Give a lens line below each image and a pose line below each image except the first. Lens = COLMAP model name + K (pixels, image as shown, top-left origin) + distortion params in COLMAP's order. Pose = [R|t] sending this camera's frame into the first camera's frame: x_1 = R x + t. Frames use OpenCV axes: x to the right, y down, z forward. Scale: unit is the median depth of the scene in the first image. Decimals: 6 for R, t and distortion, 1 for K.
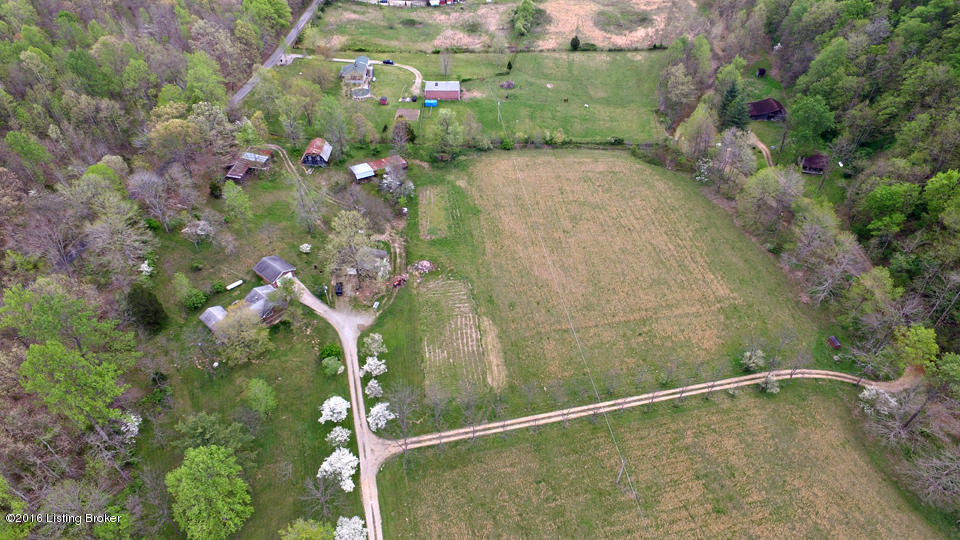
lens RADIAL K [[558.5, 0, 476.4], [0, 558.5, 268.5], [0, 0, 1]] dist [-0.000943, 0.000078]
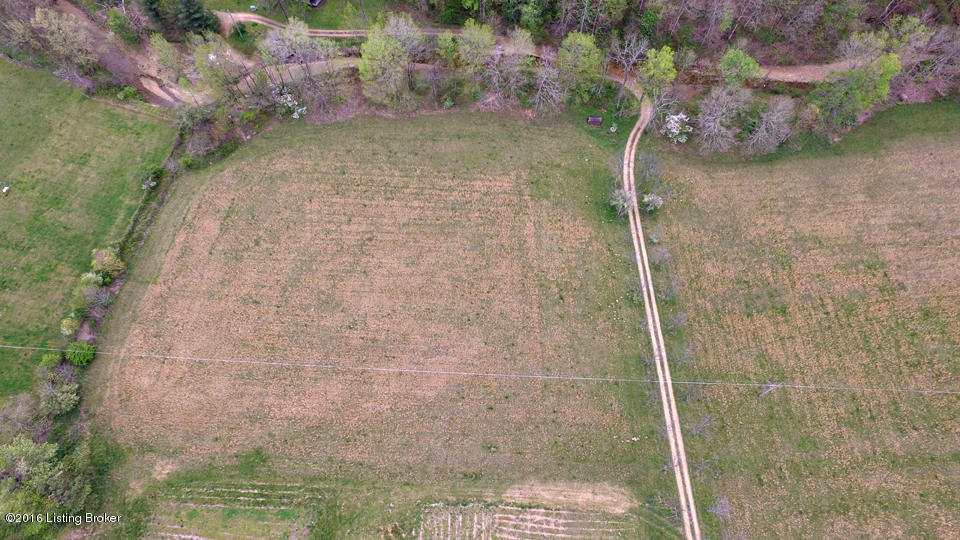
lens RADIAL K [[558.5, 0, 476.4], [0, 558.5, 268.5], [0, 0, 1]] dist [-0.000943, 0.000078]
pose [[0.182857, -0.884024, 0.430191, -0.041842], [0.657400, 0.435302, 0.615092, -0.476504], [-0.731019, 0.170334, 0.660755, 0.535363]]
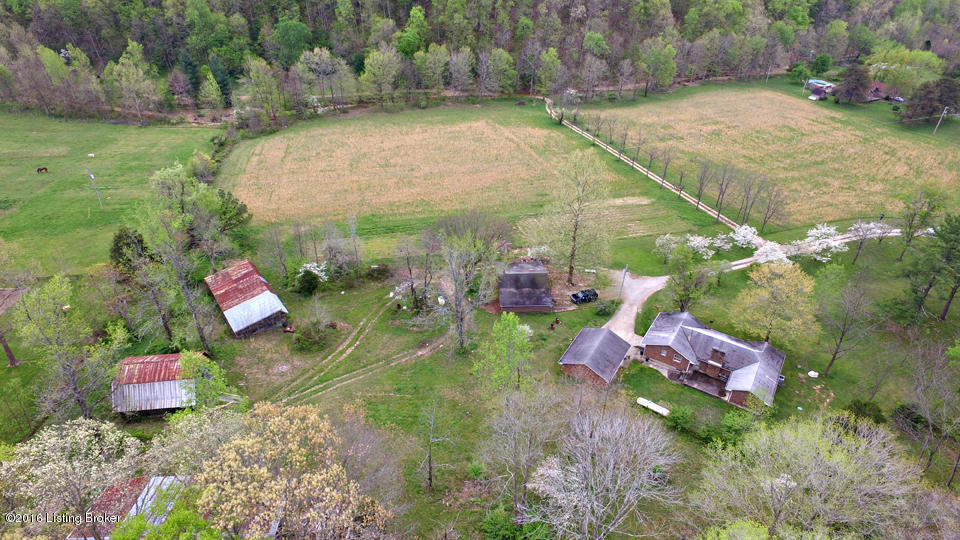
lens RADIAL K [[558.5, 0, 476.4], [0, 558.5, 268.5], [0, 0, 1]] dist [-0.000943, 0.000078]
pose [[-0.141296, -0.537007, 0.831660, -0.777093], [0.650084, 0.583243, 0.487050, -0.394607], [-0.746609, 0.609468, 0.266690, 0.933957]]
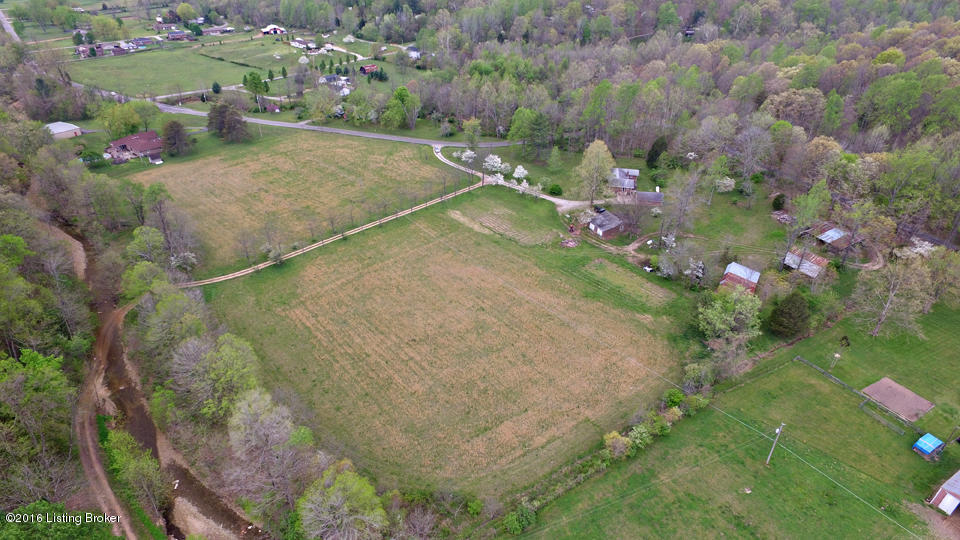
lens RADIAL K [[558.5, 0, 476.4], [0, 558.5, 268.5], [0, 0, 1]] dist [-0.000943, 0.000078]
pose [[-0.855956, 0.258395, -0.447852, 0.621897], [-0.354675, 0.336830, 0.872210, -0.964406], [0.376225, 0.905416, -0.196665, 1.312868]]
